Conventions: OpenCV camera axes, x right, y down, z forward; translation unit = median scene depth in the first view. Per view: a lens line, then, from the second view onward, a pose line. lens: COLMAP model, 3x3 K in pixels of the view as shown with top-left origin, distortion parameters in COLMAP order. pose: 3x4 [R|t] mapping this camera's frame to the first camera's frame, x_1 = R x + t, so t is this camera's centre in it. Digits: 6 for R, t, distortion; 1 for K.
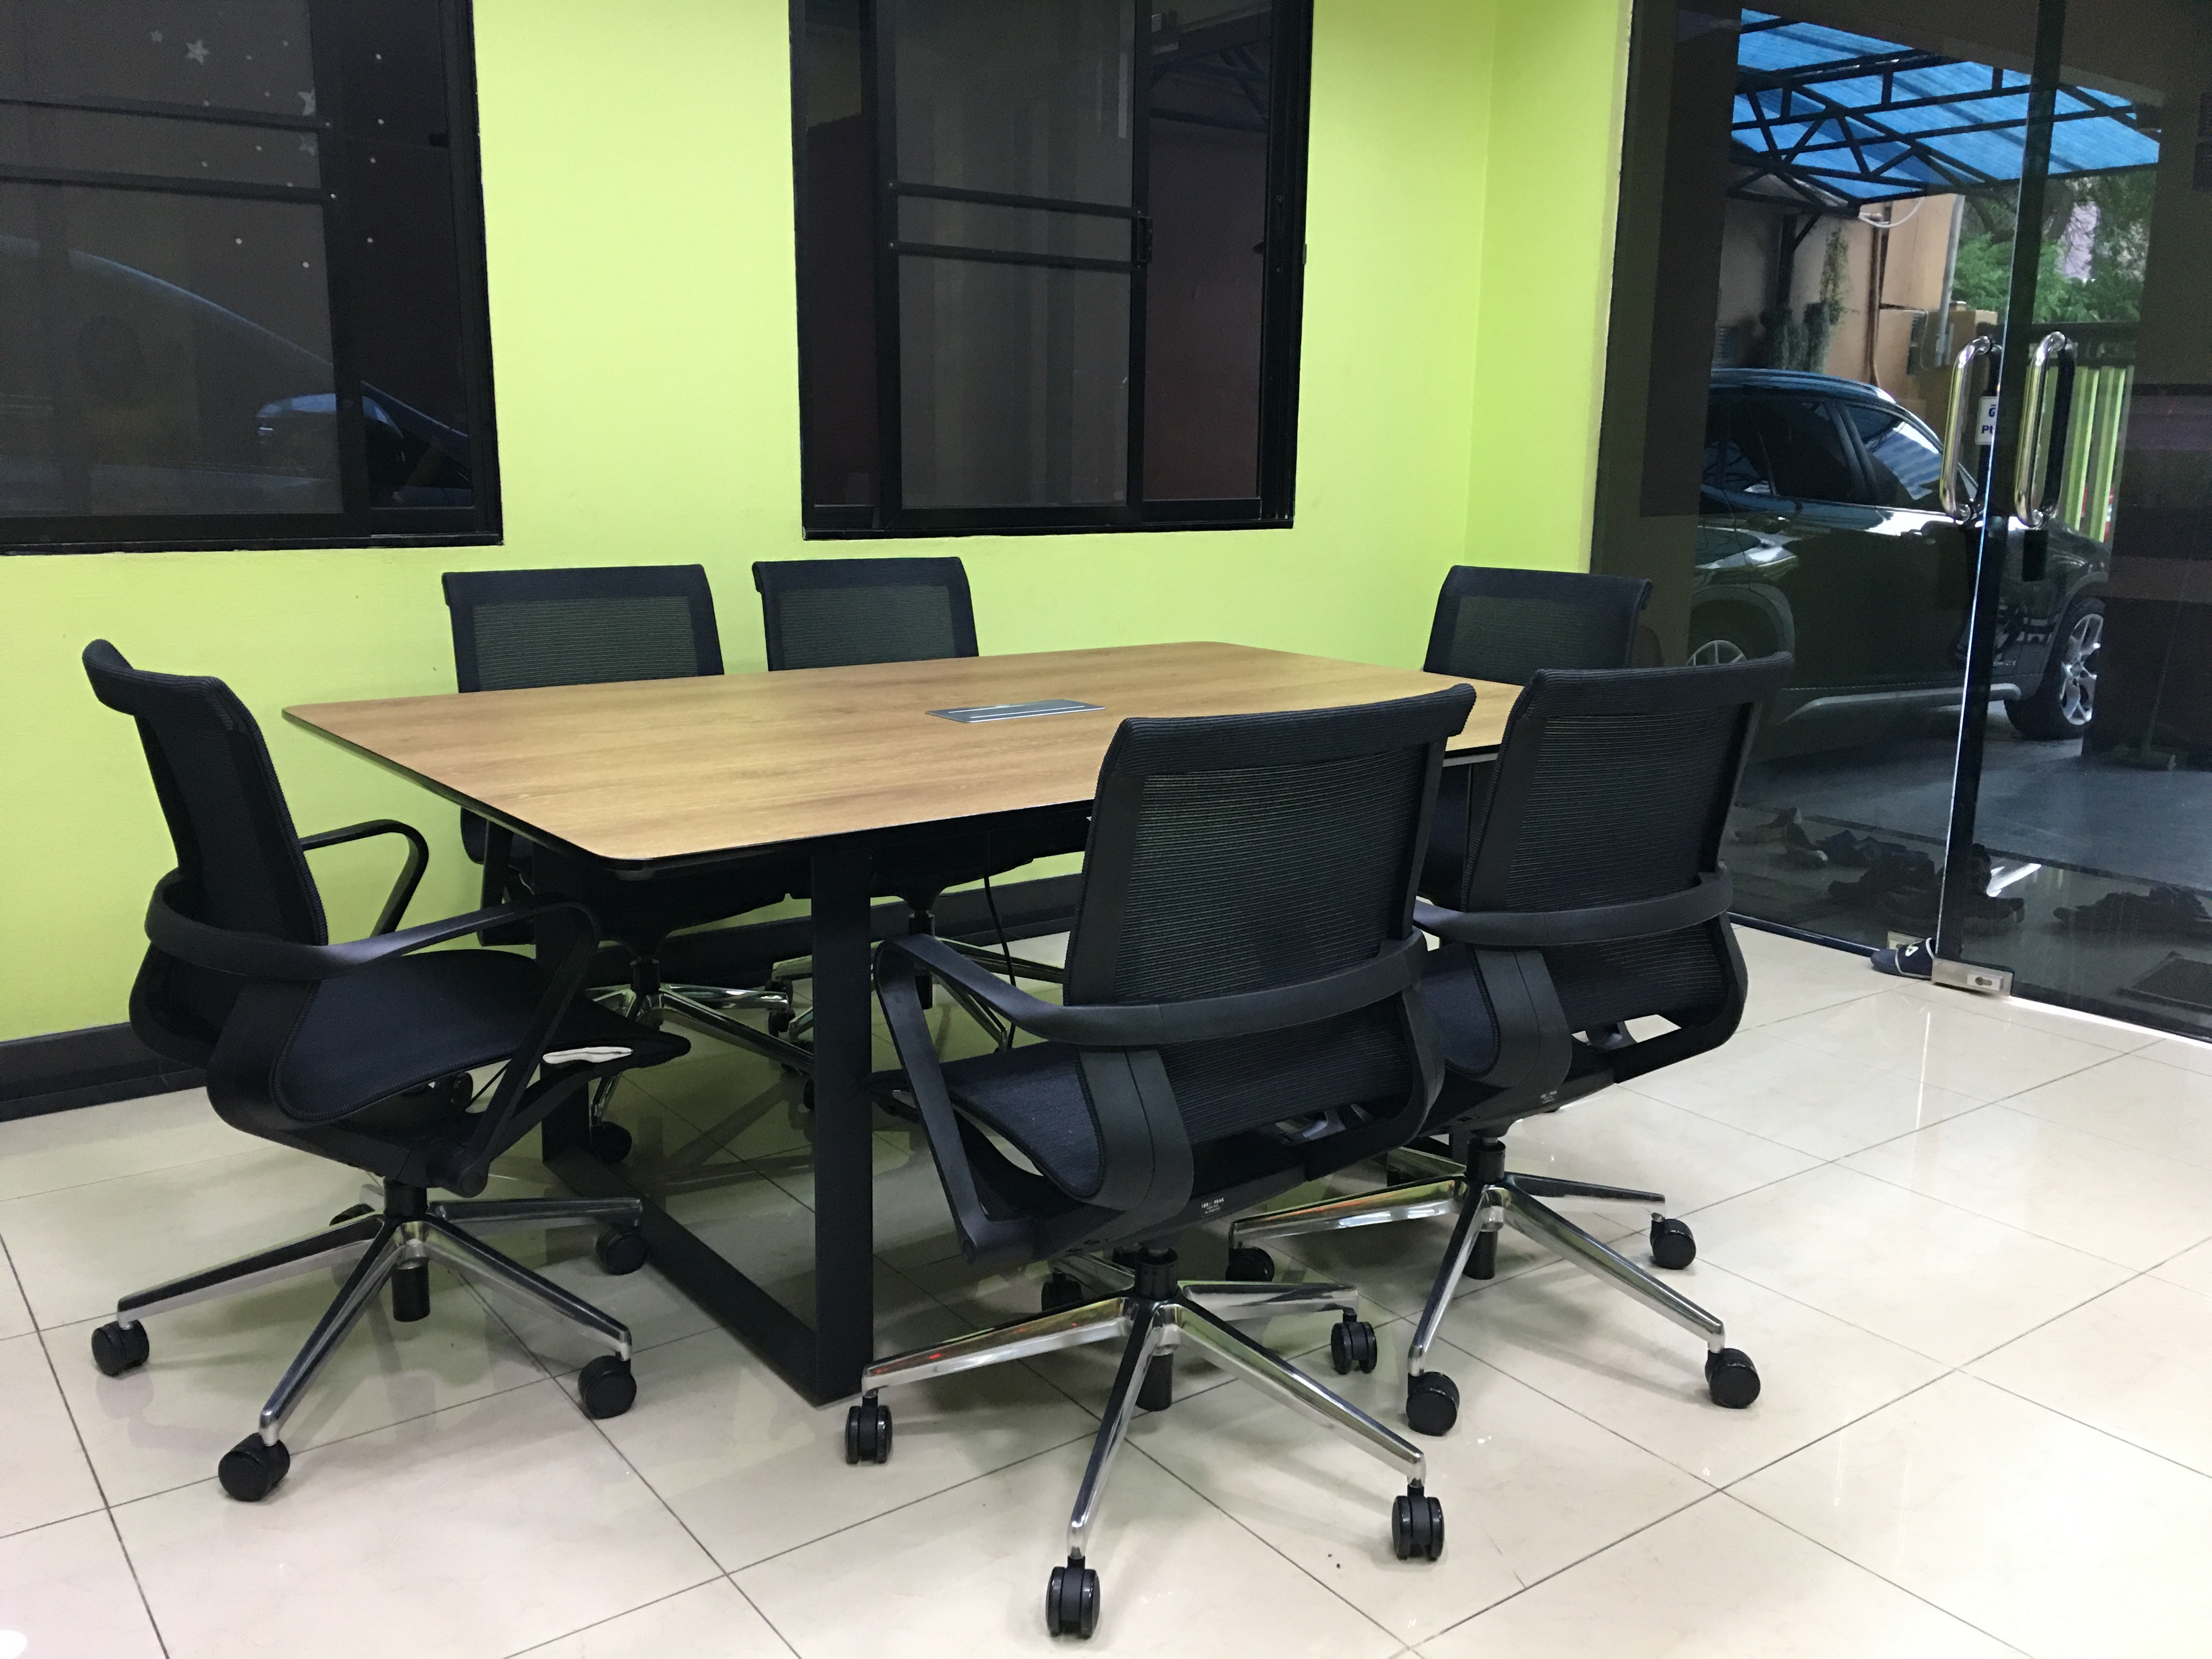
lens RADIAL K [[1869.1, 0, 1121.9], [0, 1869.1, 812.2], [0, 0, 1]] dist [0.078520, -0.111972]
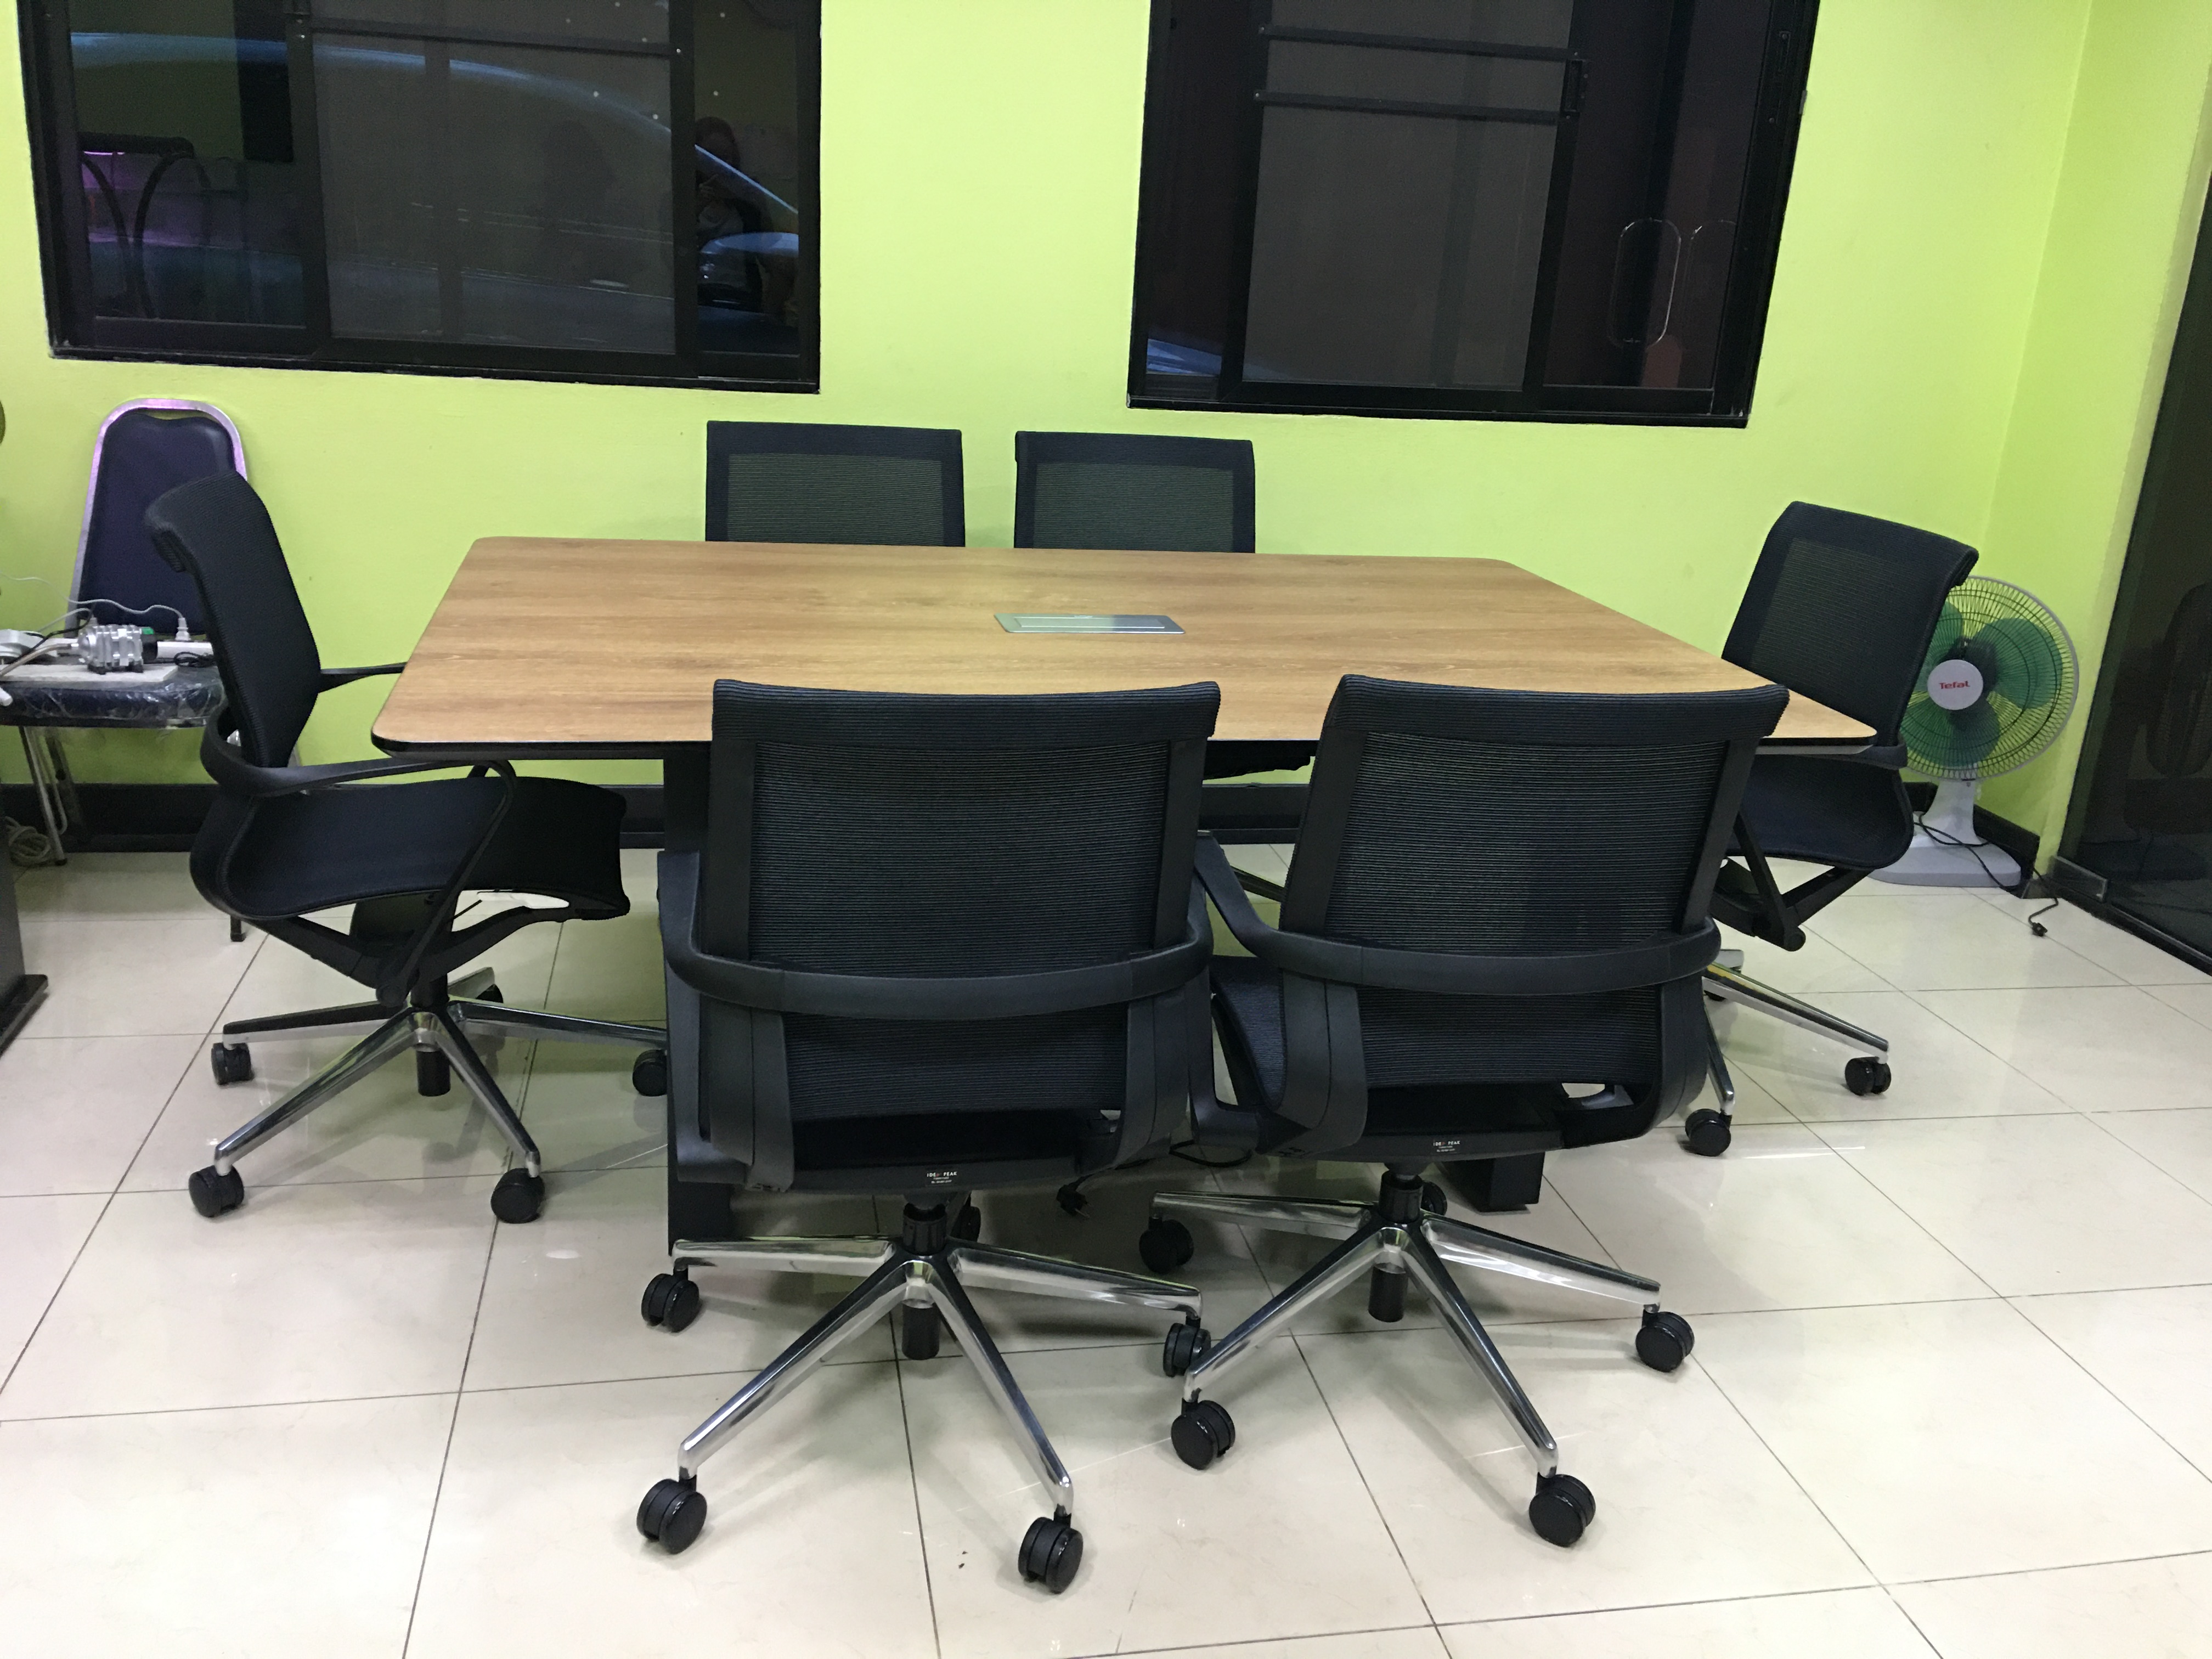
lens RADIAL K [[1869.1, 0, 1117.6], [0, 1869.1, 838.9], [0, 0, 1]] dist [0.078520, -0.111972]
pose [[0.899351, 0.174352, -0.400961, 0.278239], [-0.129834, 0.982182, 0.135871, -0.060223], [0.417506, -0.070138, 0.905963, 0.098049]]
